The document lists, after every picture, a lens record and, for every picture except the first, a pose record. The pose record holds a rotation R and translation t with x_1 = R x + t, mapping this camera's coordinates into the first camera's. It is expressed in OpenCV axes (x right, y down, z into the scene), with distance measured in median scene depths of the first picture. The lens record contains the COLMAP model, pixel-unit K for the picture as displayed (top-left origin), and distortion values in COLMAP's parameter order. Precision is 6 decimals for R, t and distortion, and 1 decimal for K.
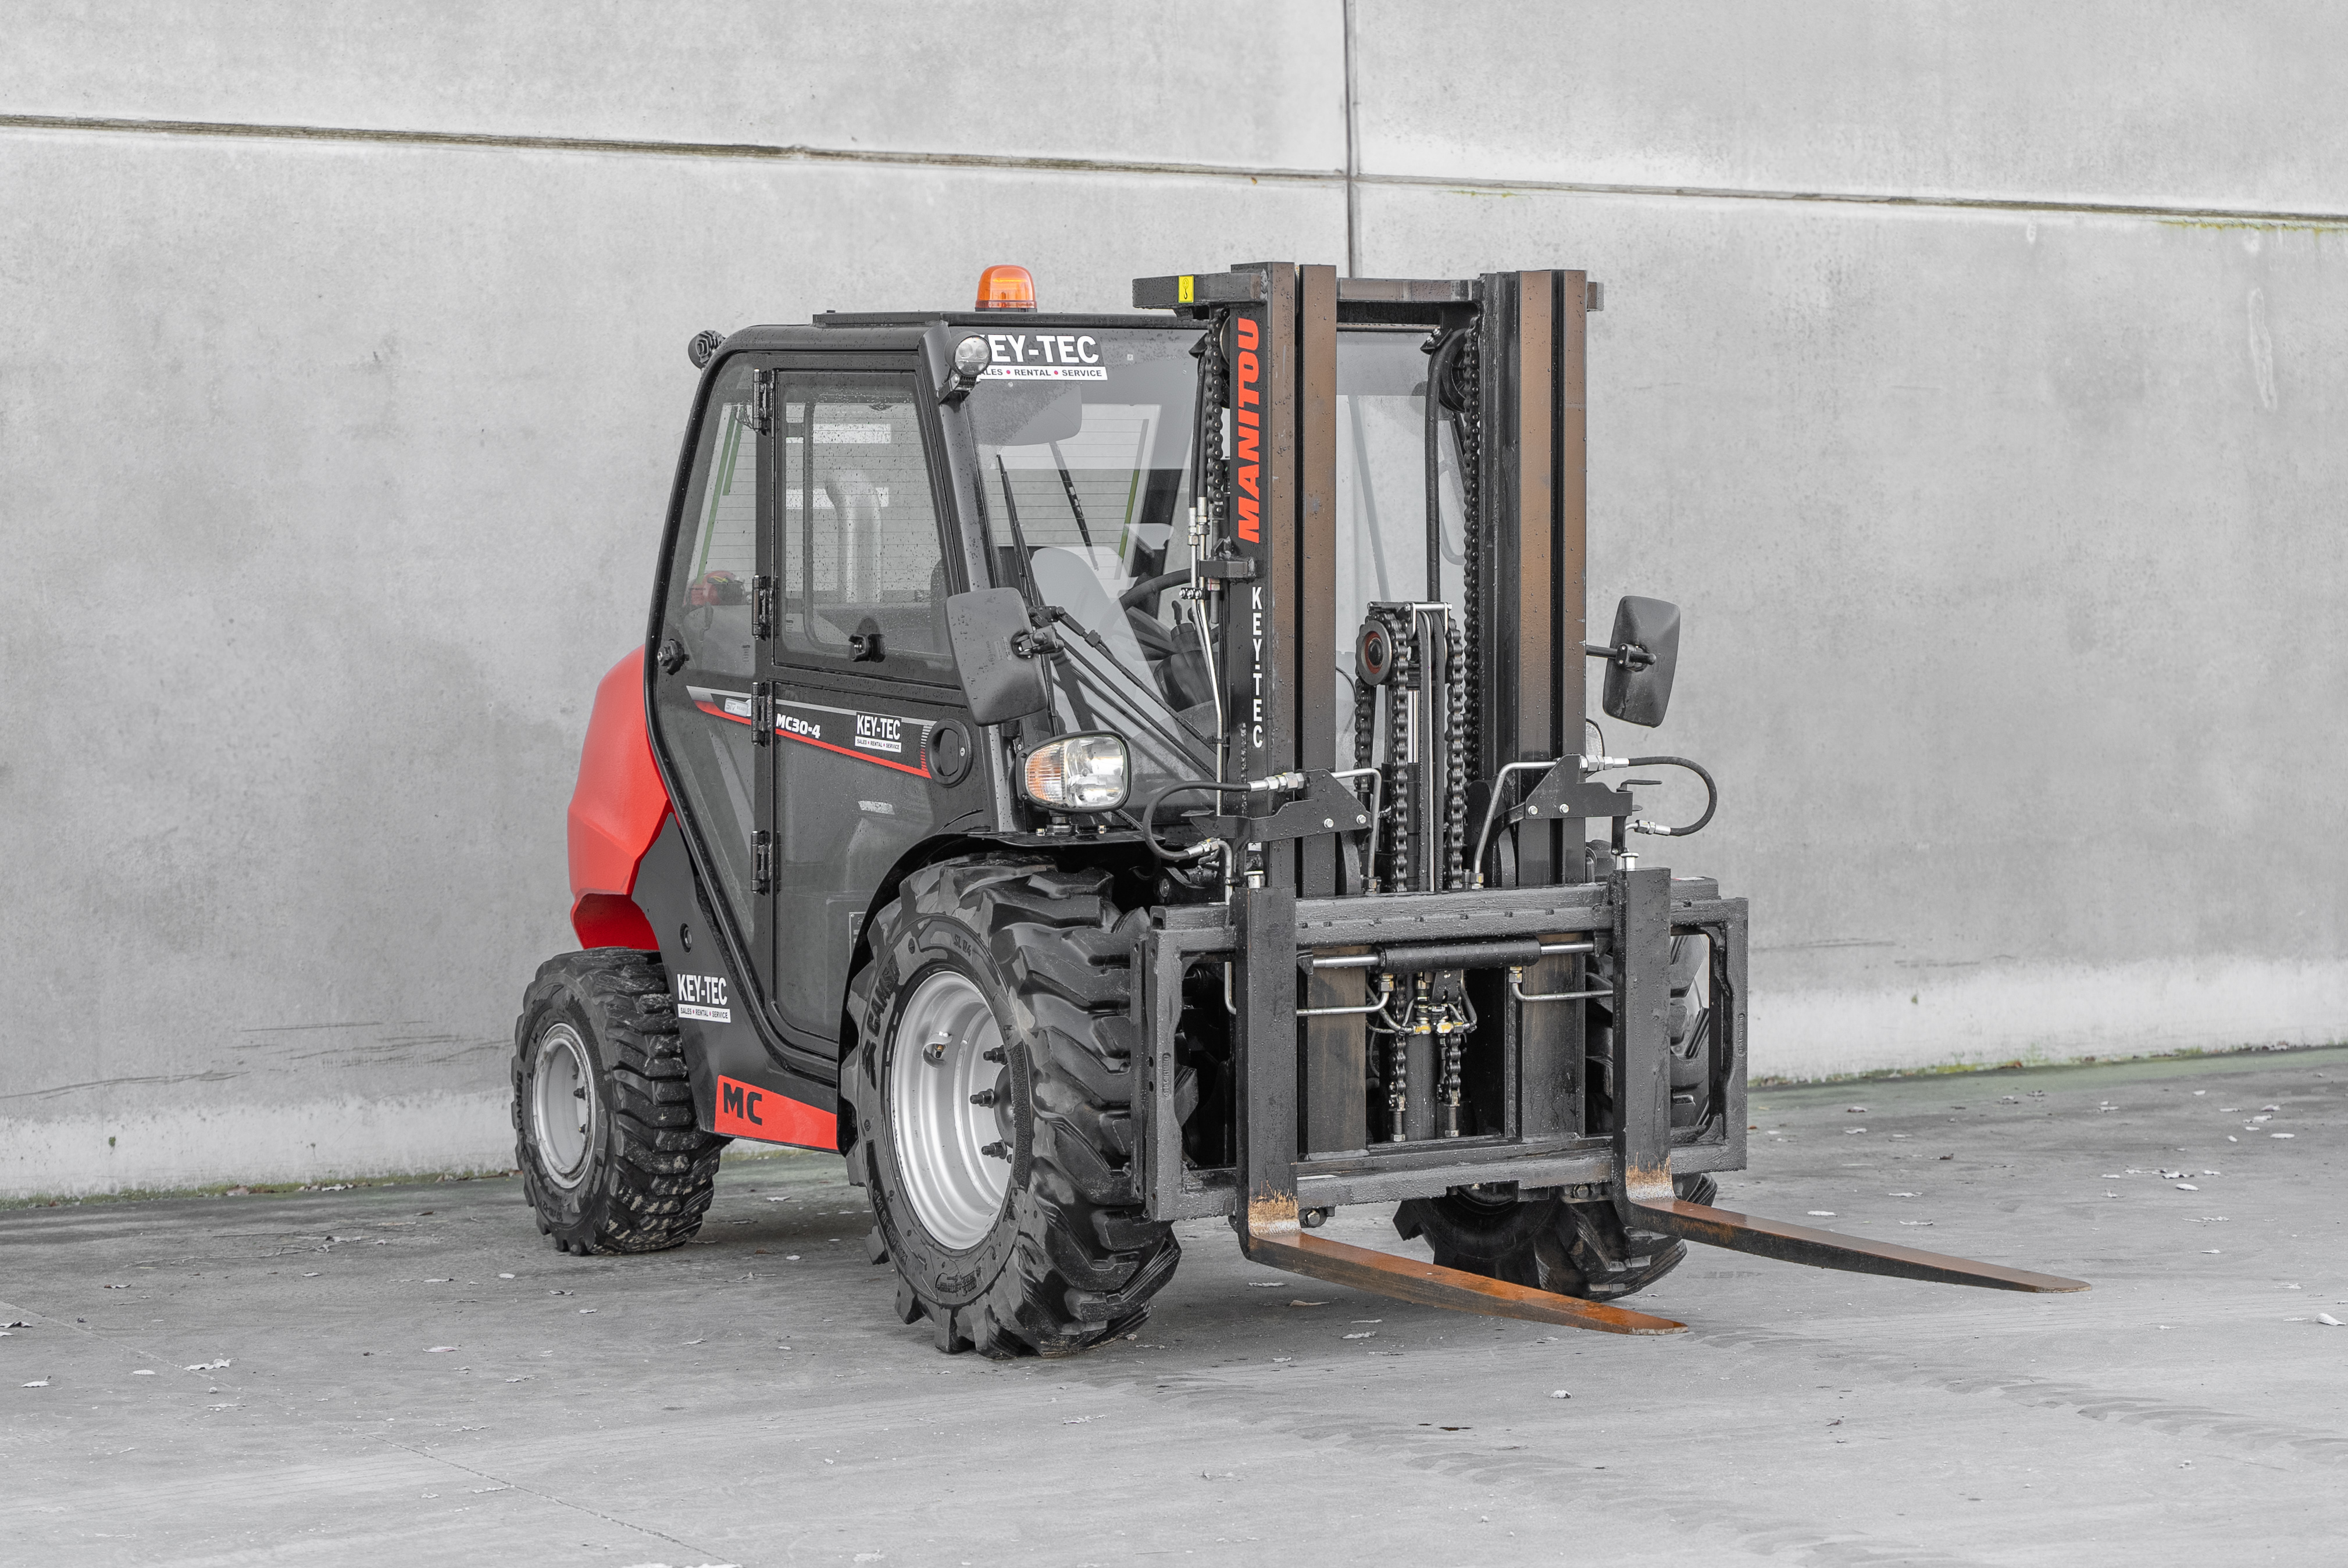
lens RADIAL K [[4803.6, 0, 1174.1], [0, 4803.6, 792.8], [0, 0, 1]] dist [0.017770, 0.000000]
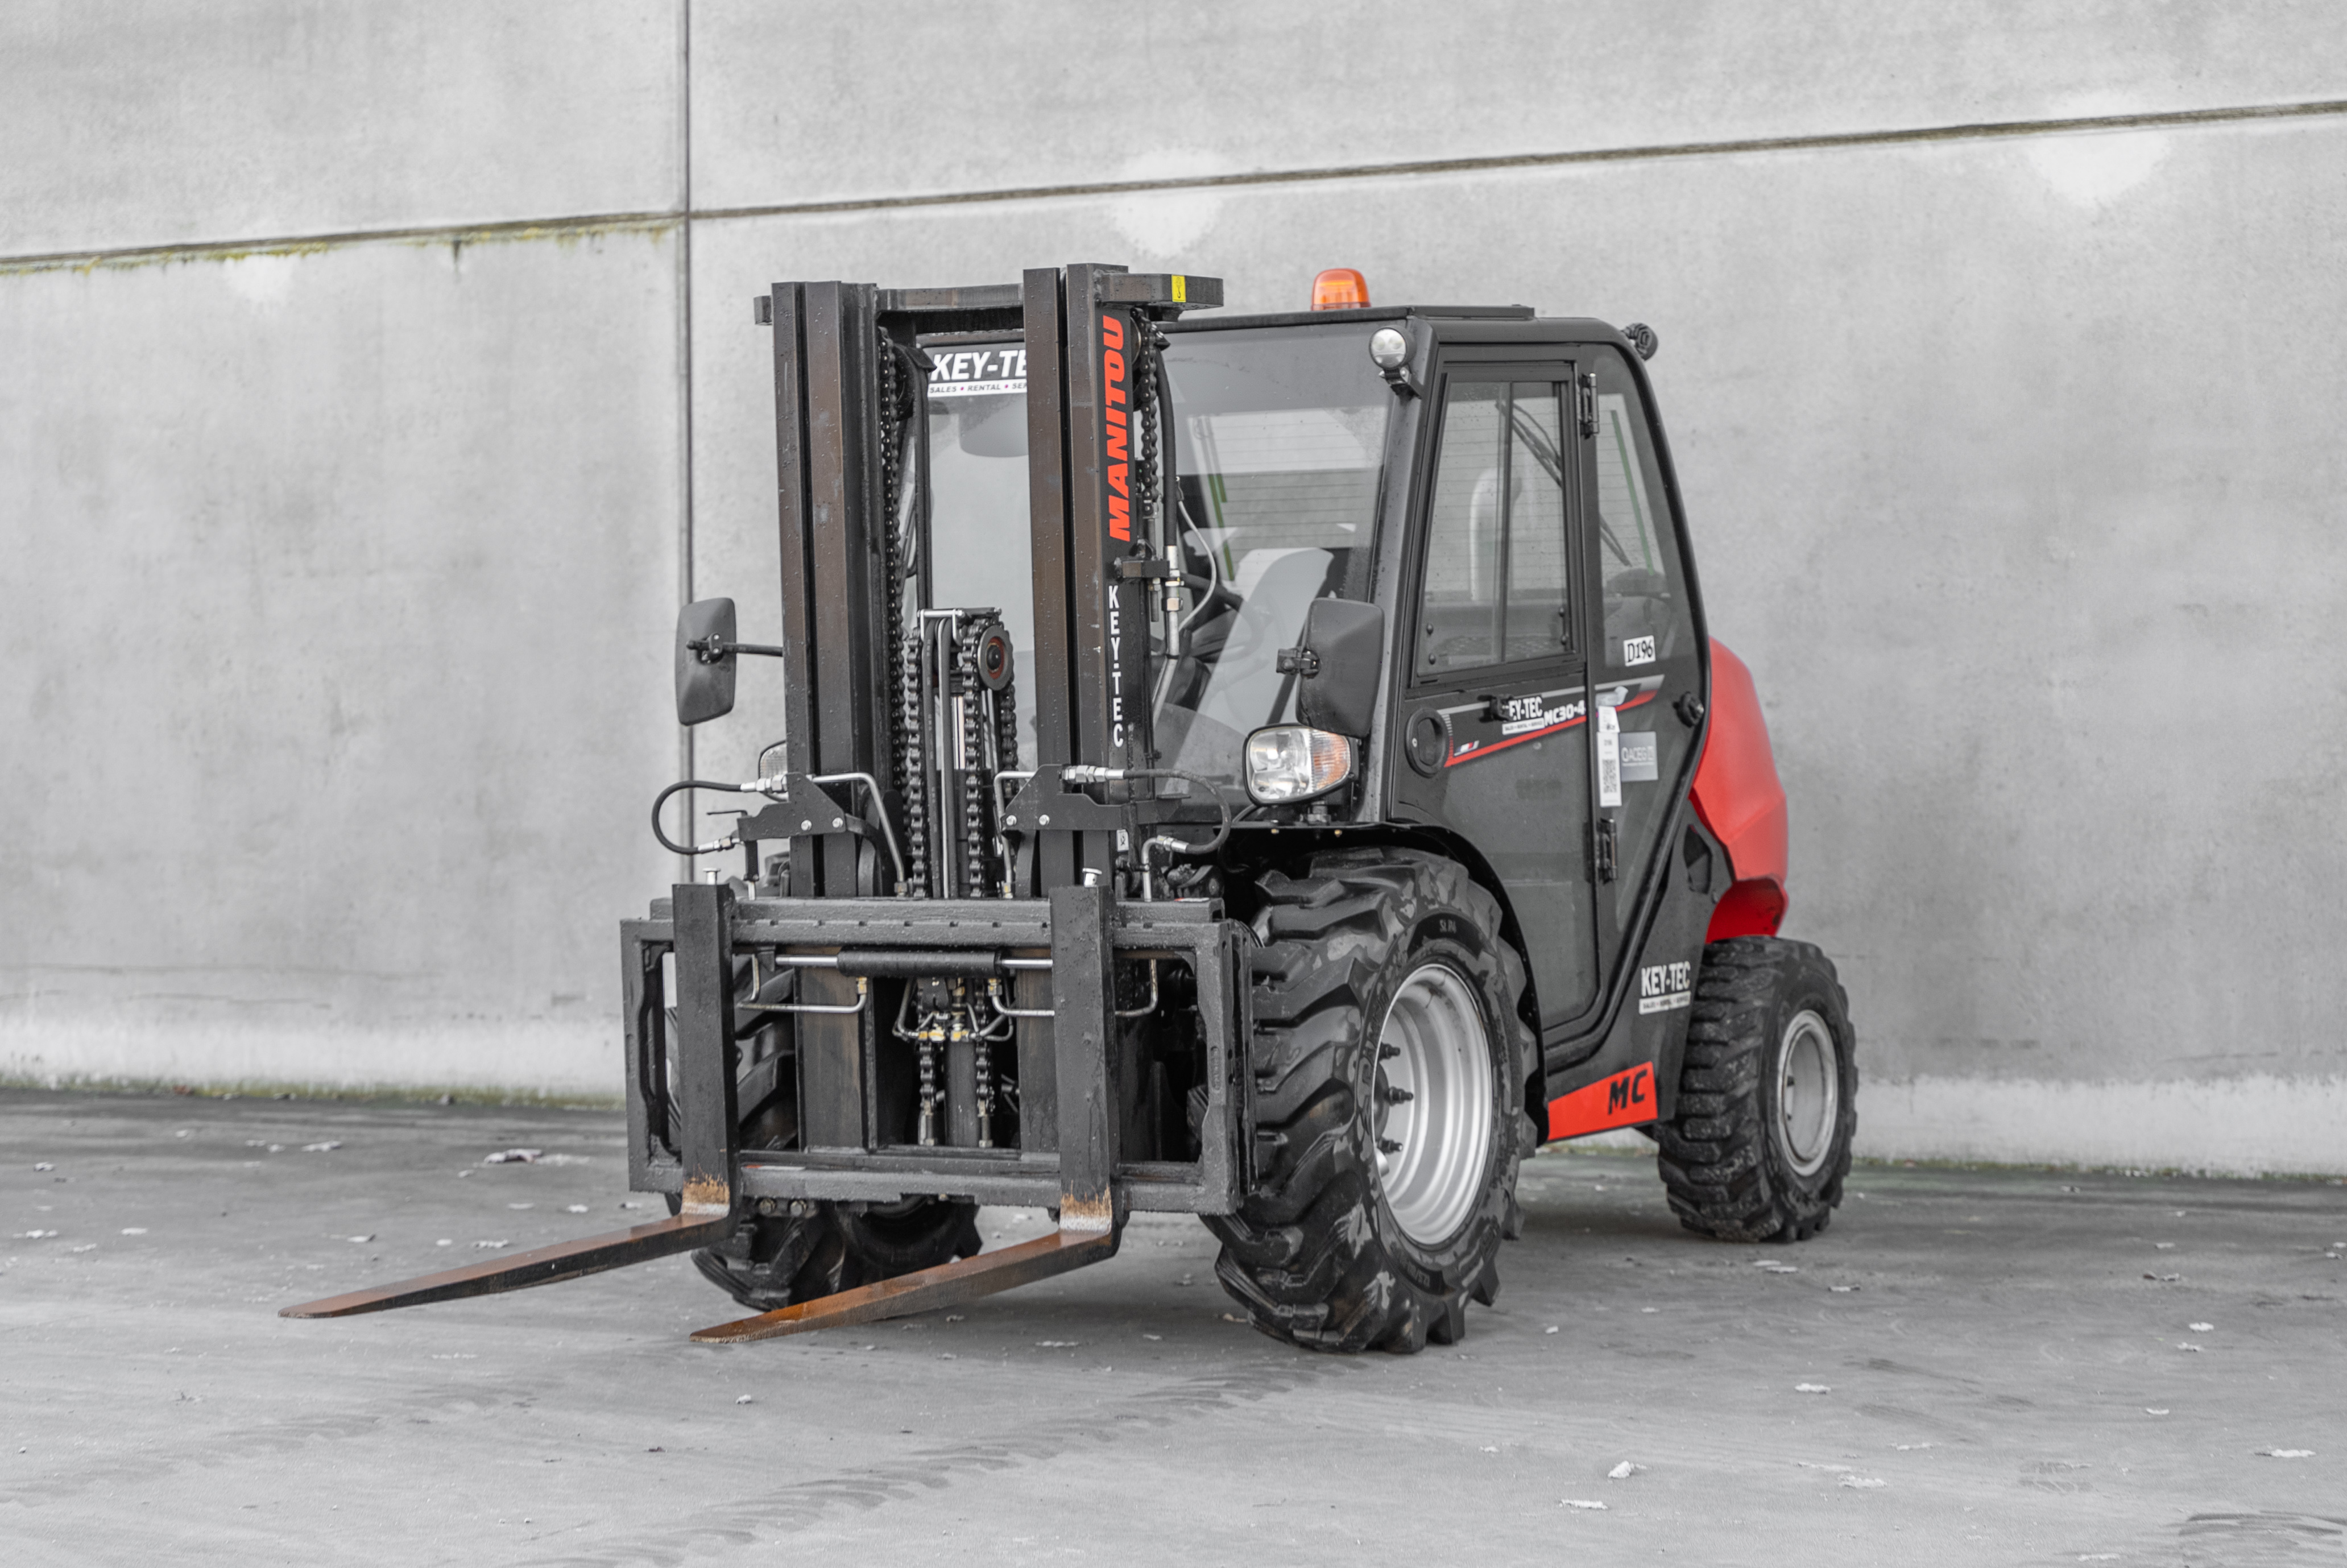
lens RADIAL K [[4630.2, 0, 1173.0], [0, 4630.2, 775.0], [0, 0, 1]] dist [0.019817, 0.000000]
pose [[0.555974, 0.026075, -0.830790, 0.631704], [-0.022149, 0.999618, 0.016551, -0.015903], [0.830904, 0.009199, 0.556339, 0.361027]]
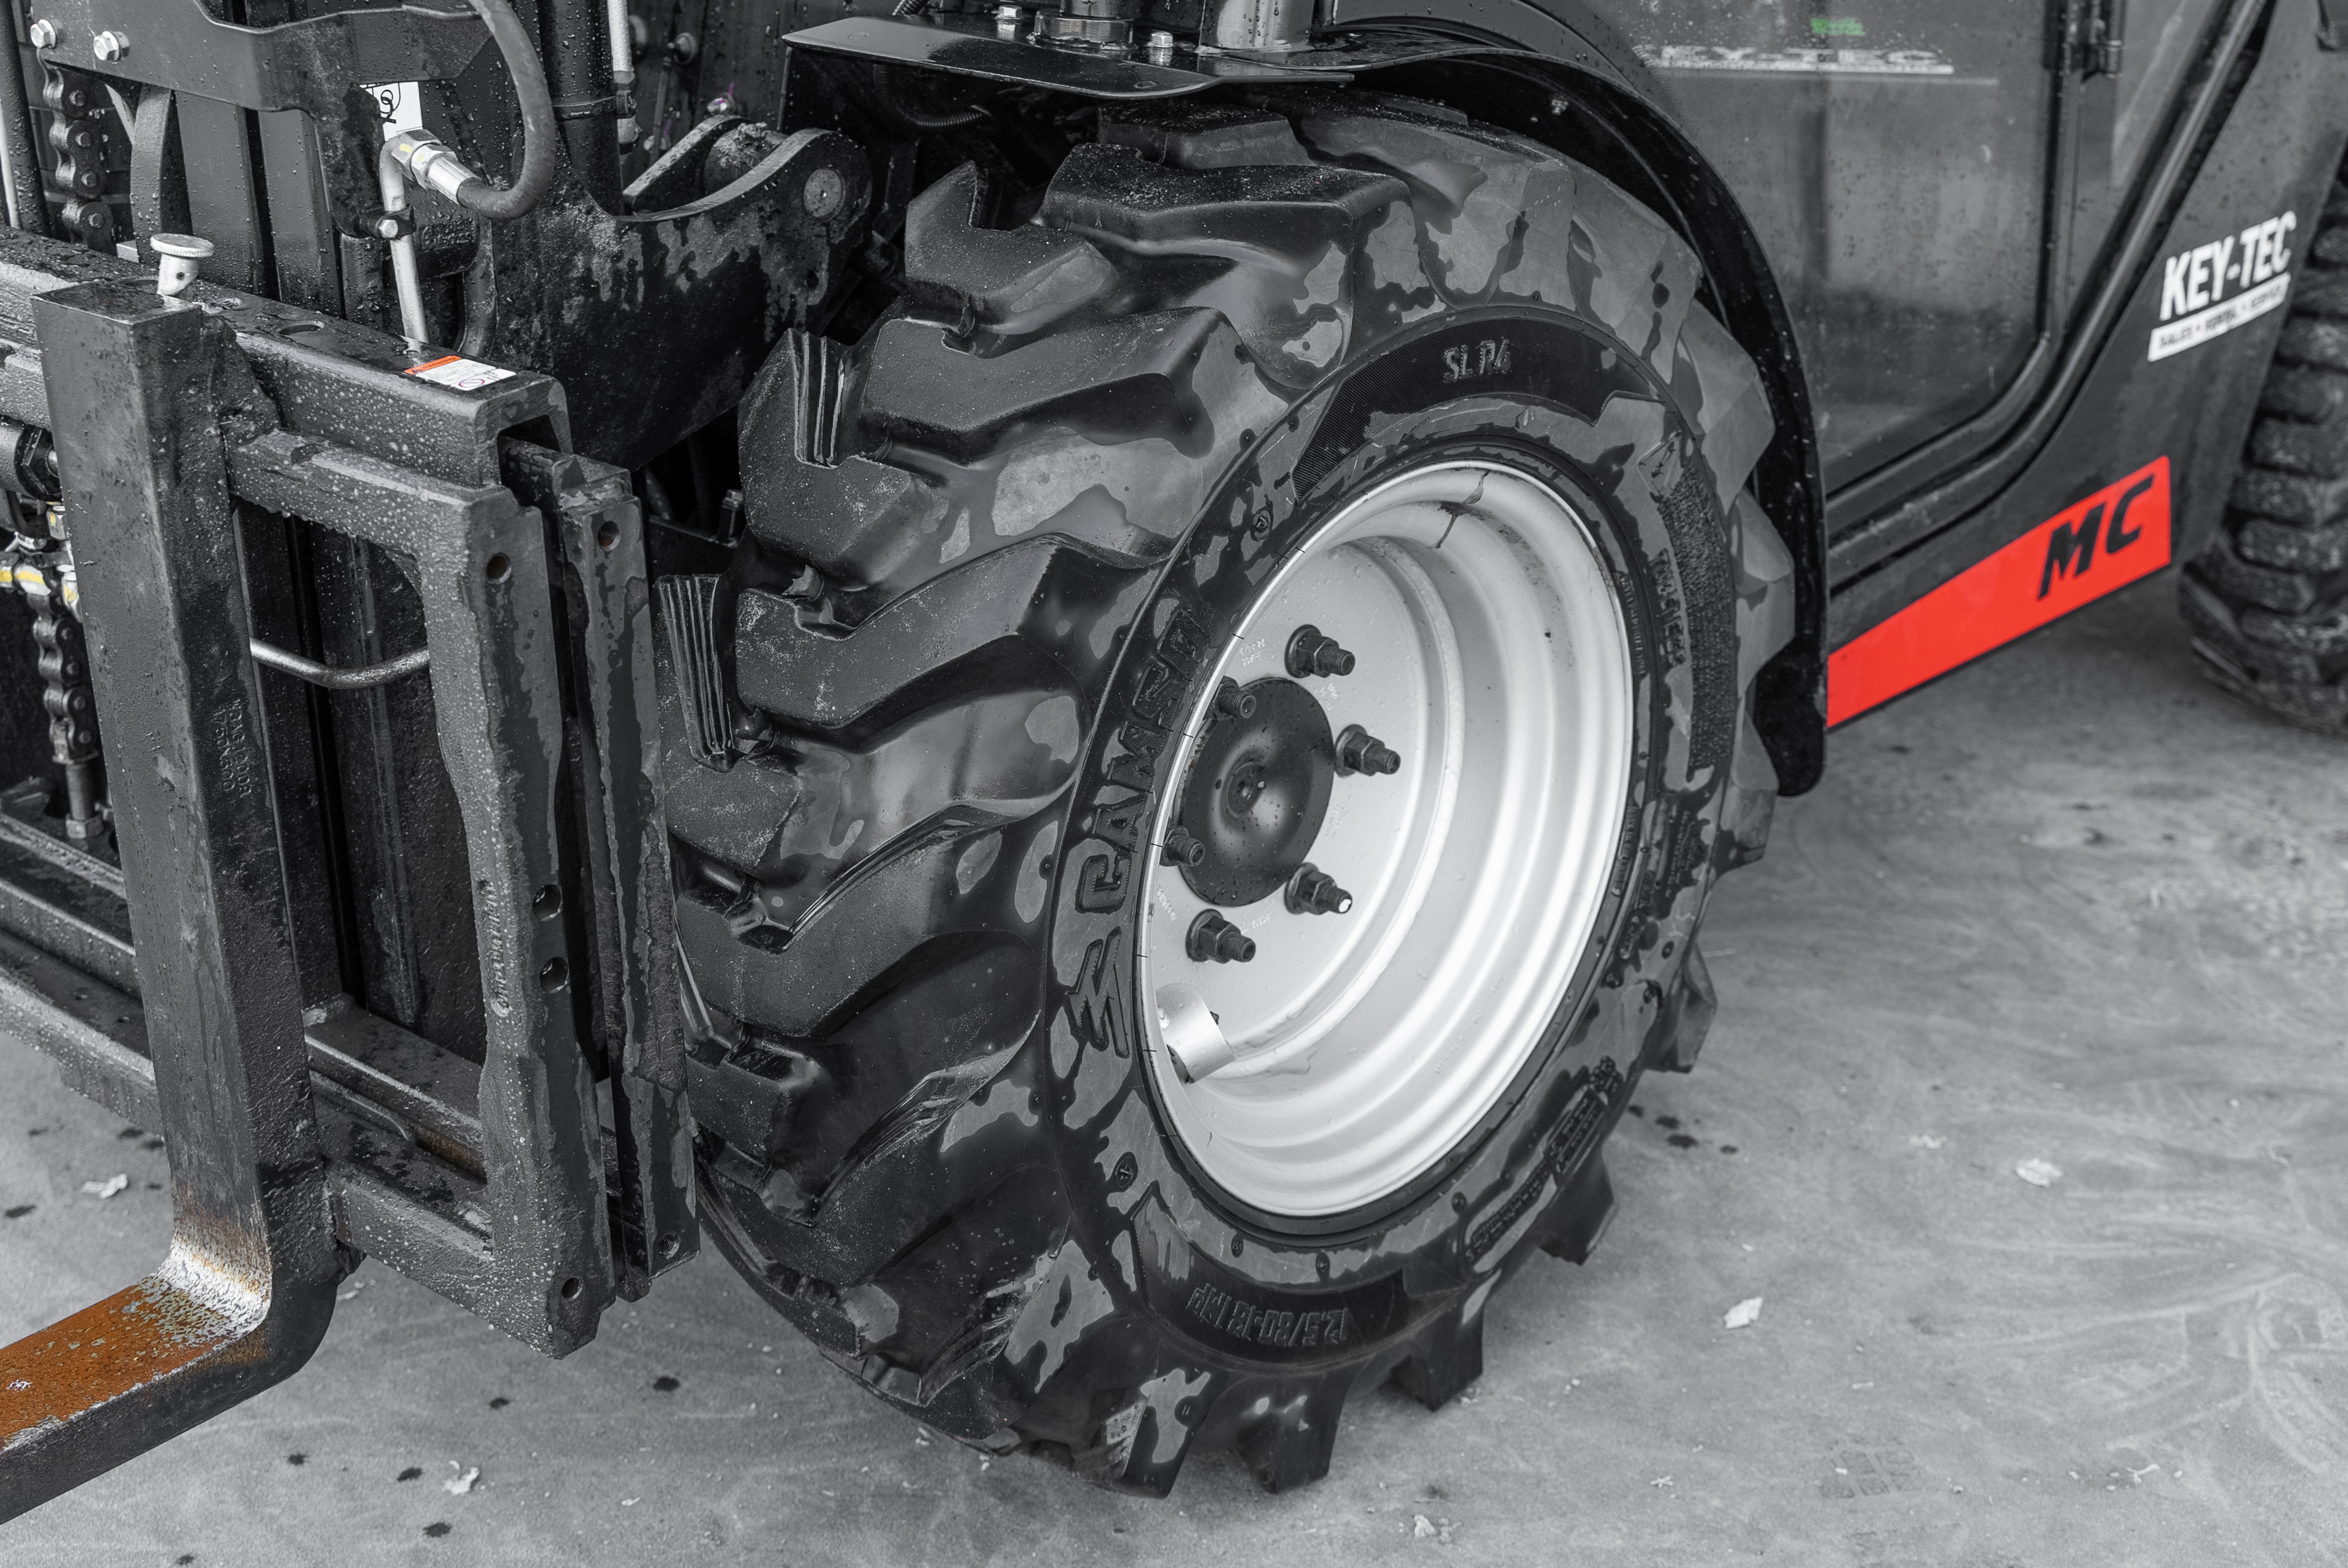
lens RADIAL K [[3454.2, 0, 1179.9], [0, 3454.2, 786.5], [0, 0, 1]] dist [0.001173, 0.000000]
pose [[0.351266, 0.365801, -0.861860, 0.226051], [-0.043489, 0.925900, 0.375257, -0.027986], [0.935265, -0.094334, 0.341145, 0.711110]]
